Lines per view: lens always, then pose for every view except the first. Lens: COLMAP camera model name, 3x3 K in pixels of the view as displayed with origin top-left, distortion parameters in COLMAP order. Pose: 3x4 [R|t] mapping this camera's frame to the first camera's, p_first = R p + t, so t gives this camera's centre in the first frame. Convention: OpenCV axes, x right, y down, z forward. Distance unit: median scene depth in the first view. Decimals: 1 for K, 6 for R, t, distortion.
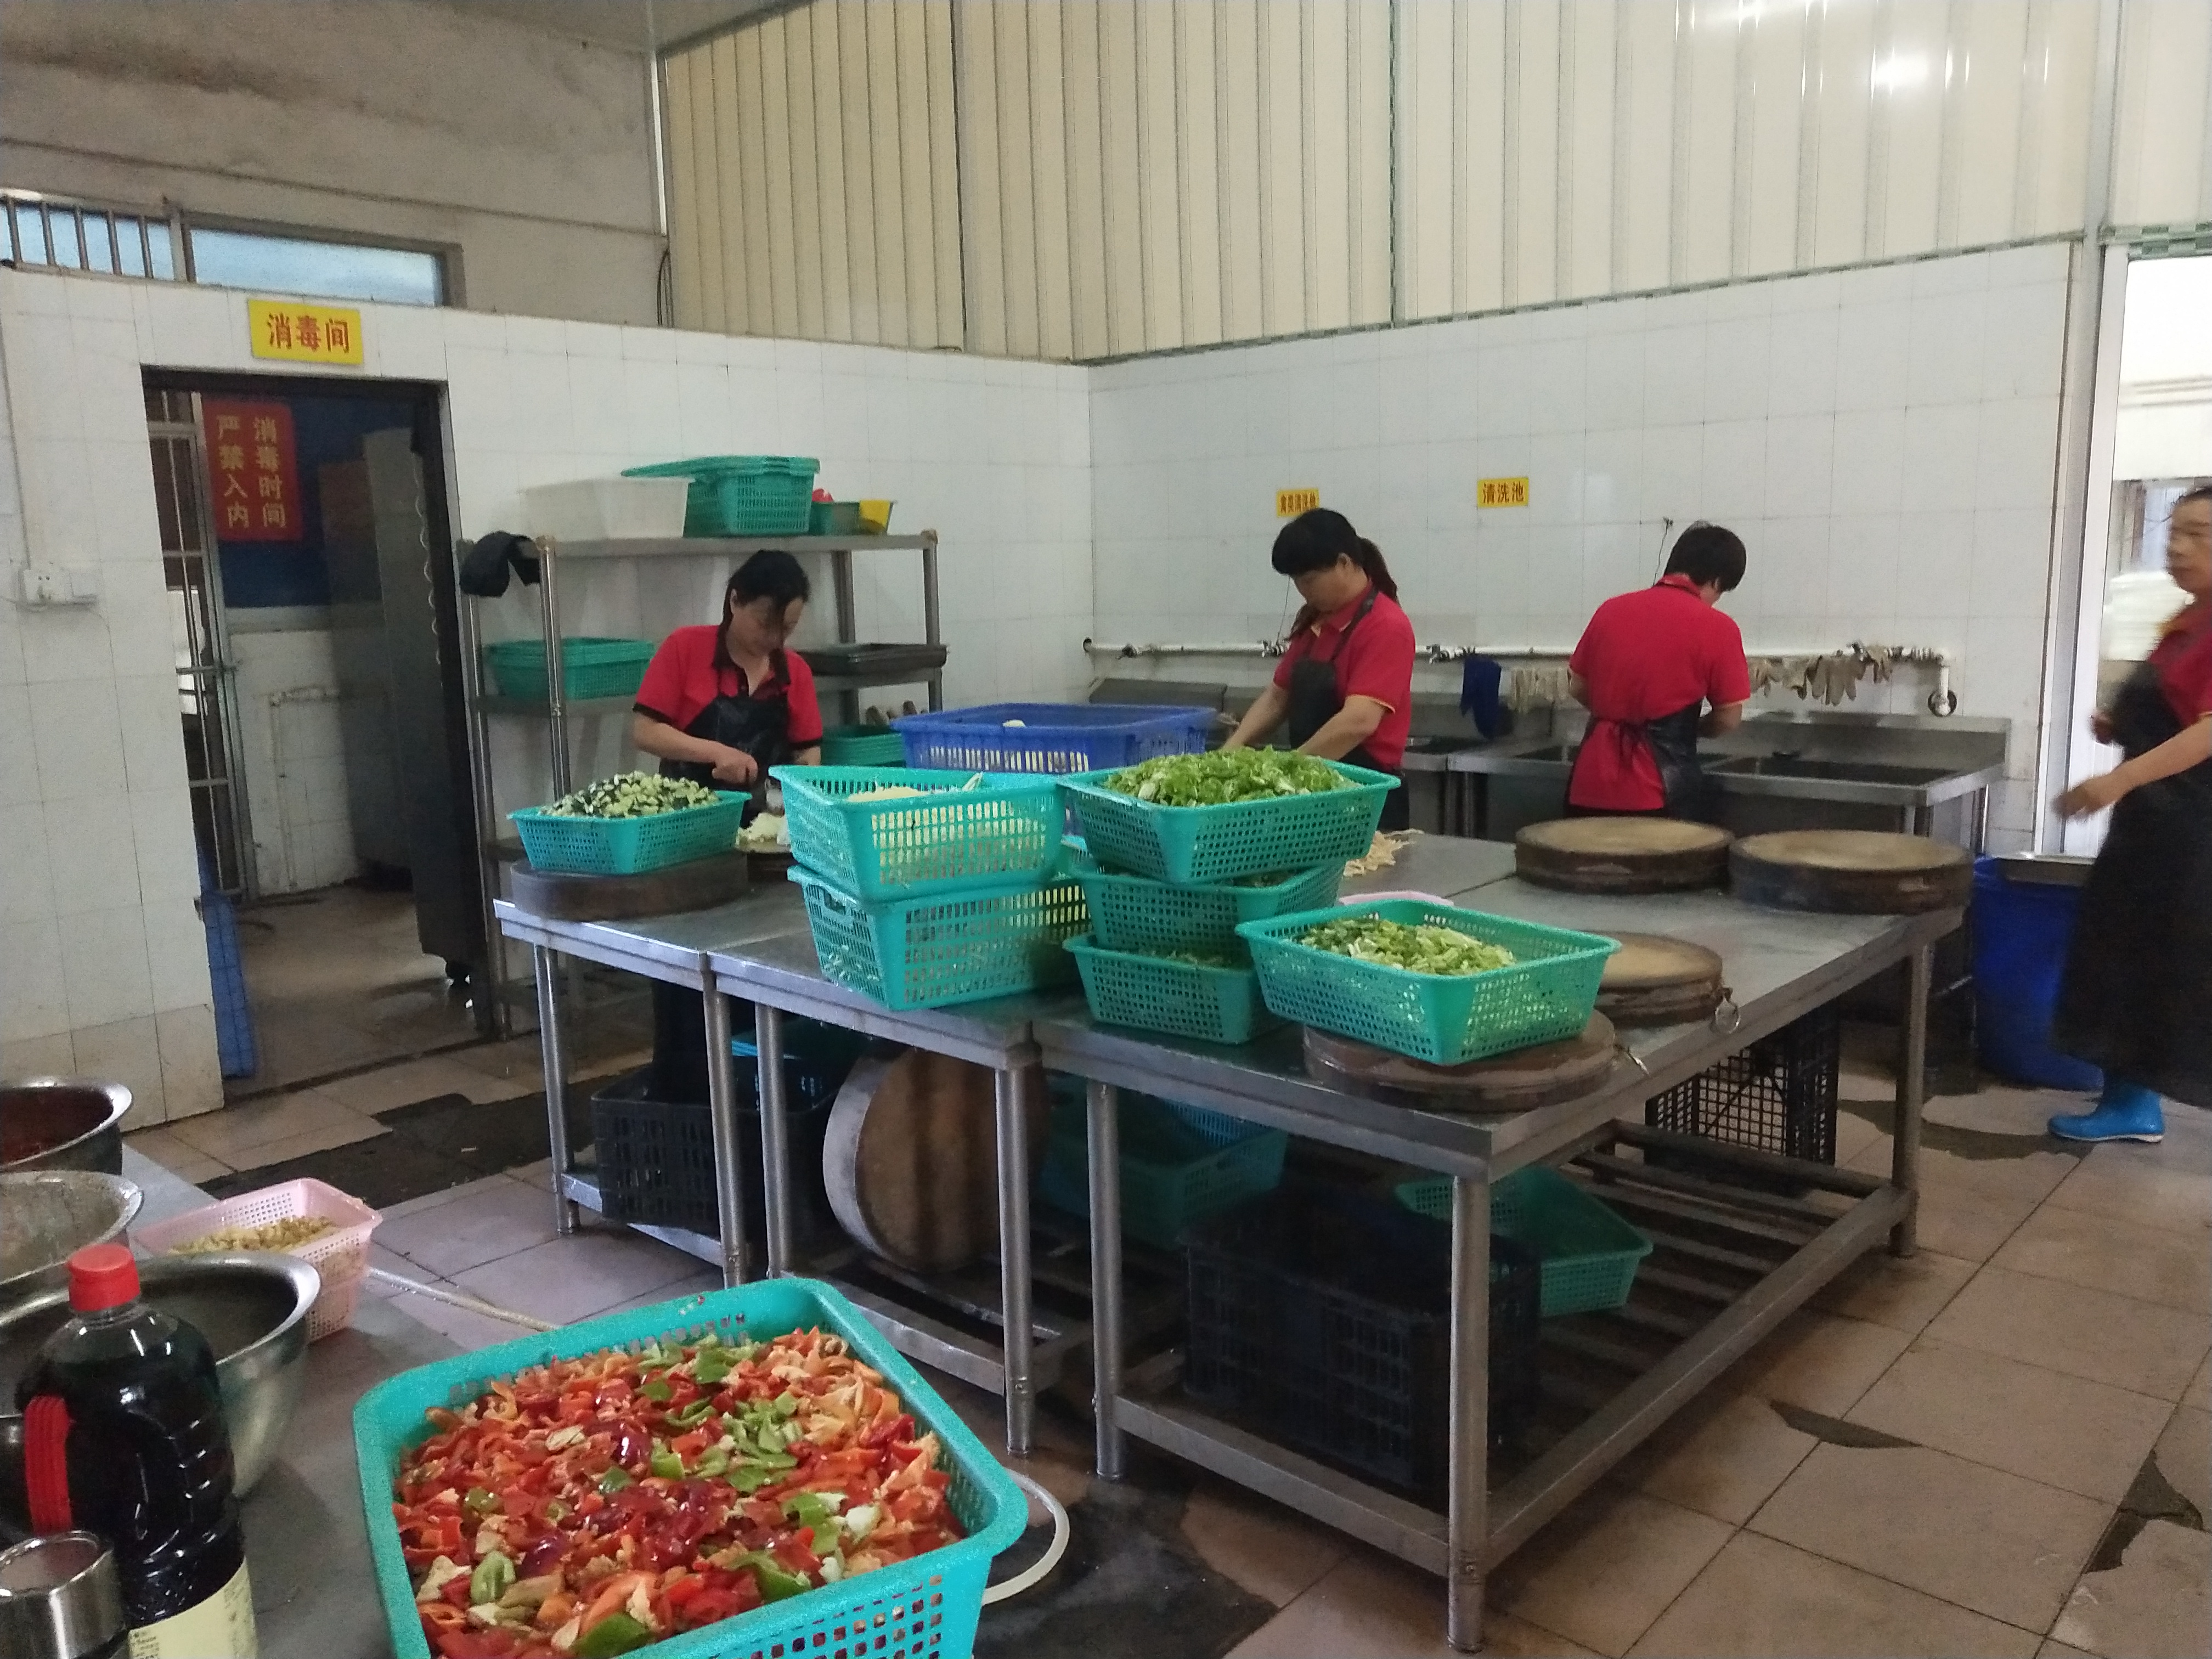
lens RADIAL K [[1702.3, 0, 1104.7], [0, 1702.3, 833.5], [0, 0, 1]] dist [-0.003569, 0.007107]
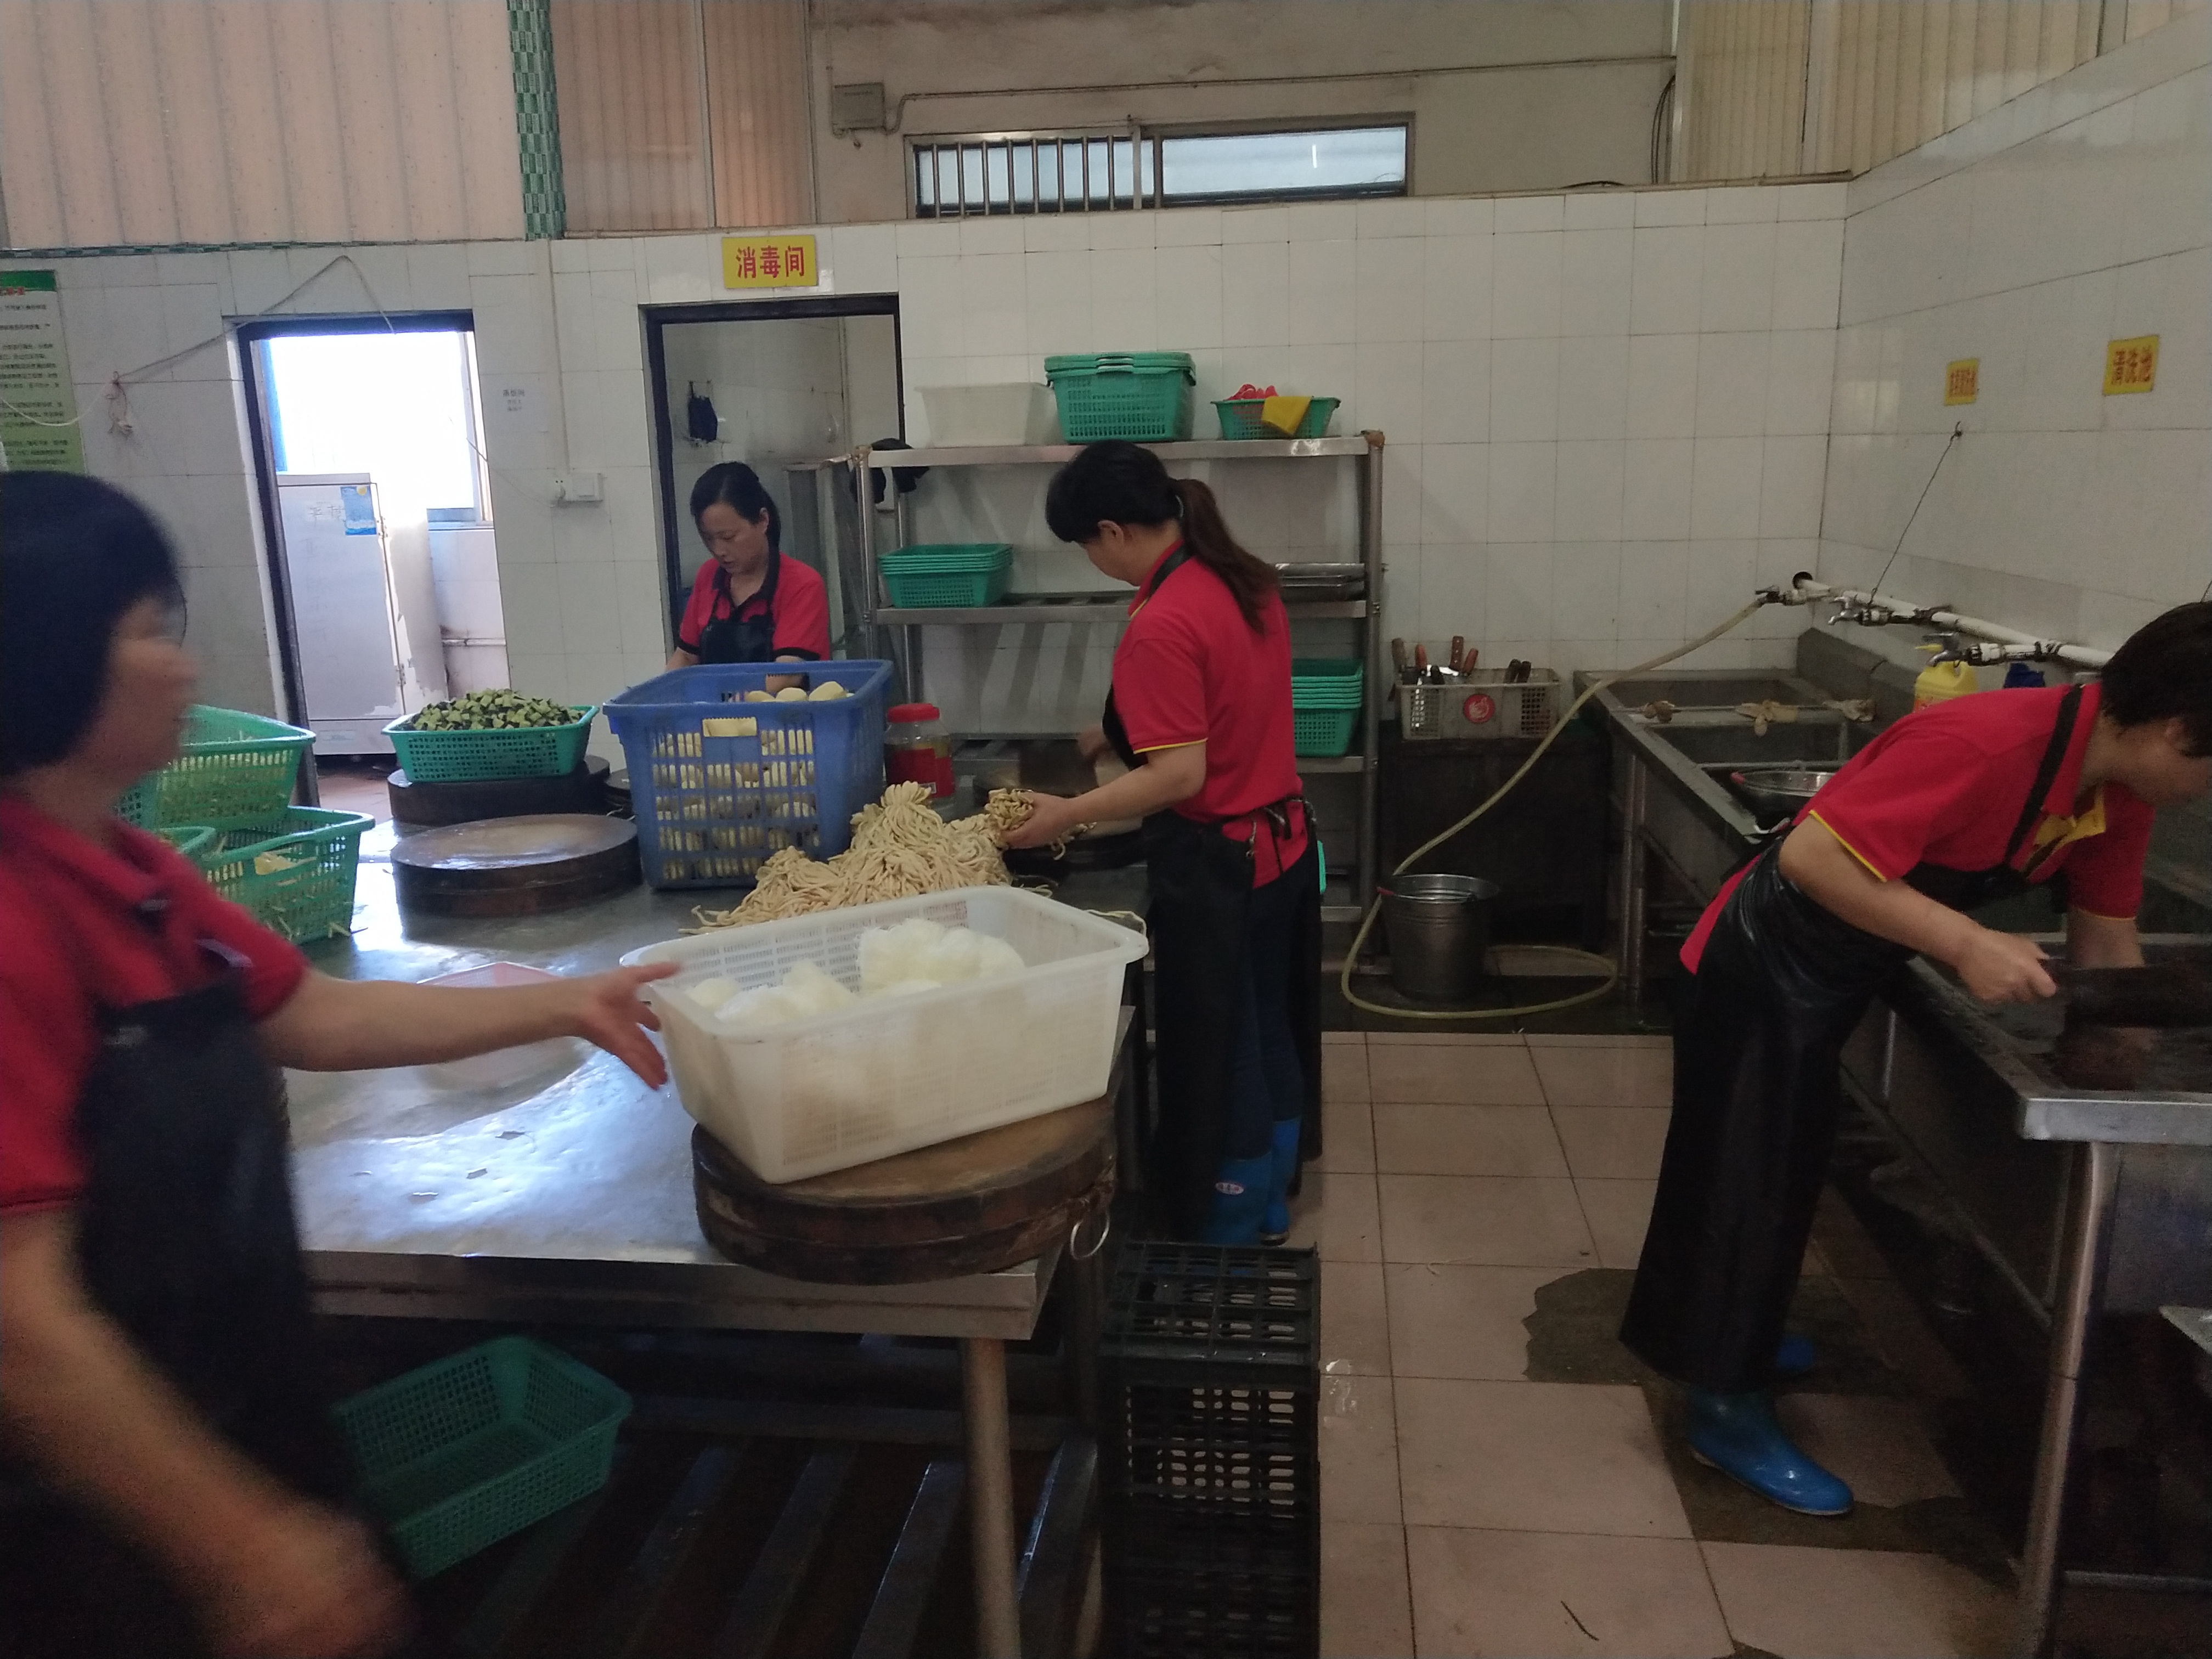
lens RADIAL K [[1702.3, 0, 1105.7], [0, 1702.3, 829.4], [0, 0, 1]] dist [-0.003569, 0.007107]
pose [[0.584516, 0.187903, -0.789325, 0.530716], [-0.121697, 0.982113, 0.143677, -0.098377], [0.802204, 0.012077, 0.596928, 0.438843]]
